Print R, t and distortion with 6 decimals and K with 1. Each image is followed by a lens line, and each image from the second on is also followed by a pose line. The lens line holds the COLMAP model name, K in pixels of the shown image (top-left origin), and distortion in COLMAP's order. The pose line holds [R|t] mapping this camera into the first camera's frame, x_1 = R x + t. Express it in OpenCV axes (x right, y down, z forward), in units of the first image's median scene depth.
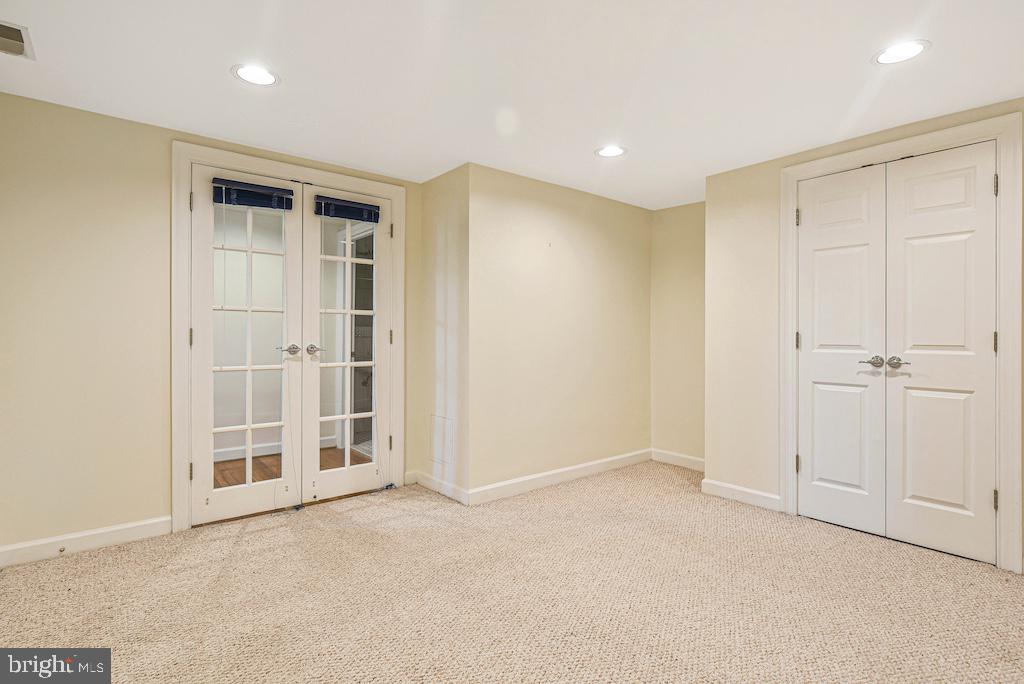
lens RADIAL K [[505.4, 0, 523.7], [0, 505.4, 331.7], [0, 0, 1]] dist [-0.000078, -0.000096]
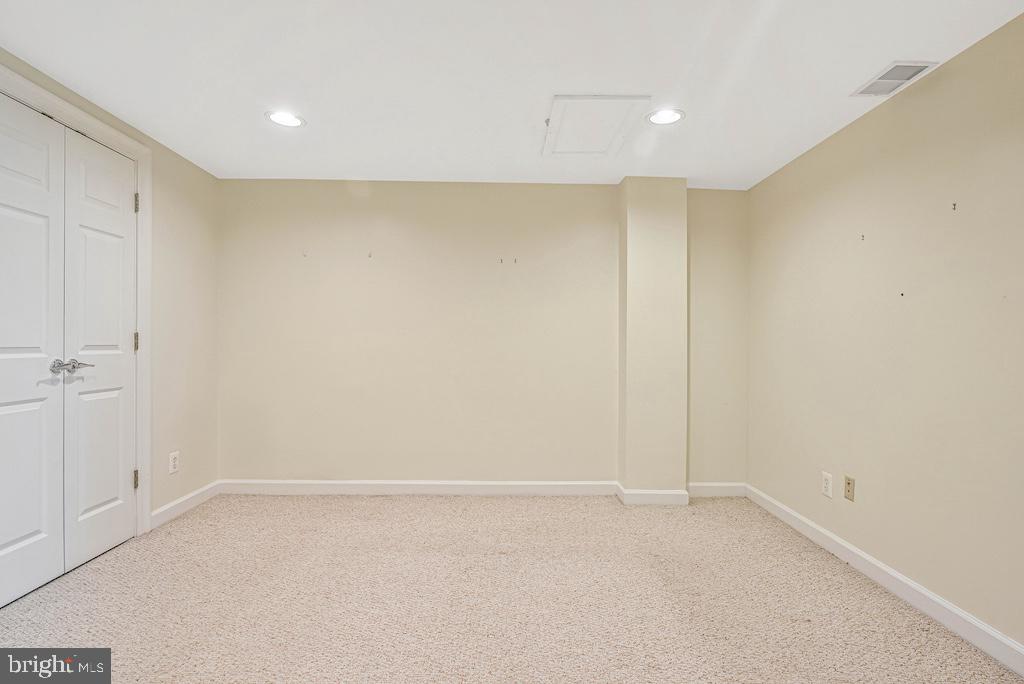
lens RADIAL K [[503.4, 0, 512.0], [0, 503.4, 342.0], [0, 0, 1]] dist [-0.022735, 0.000292]
pose [[-0.783758, -0.016474, 0.620848, -0.367099], [-0.021656, 0.999765, -0.000810, 0.004483], [-0.620689, -0.014080, -0.783930, 1.171951]]
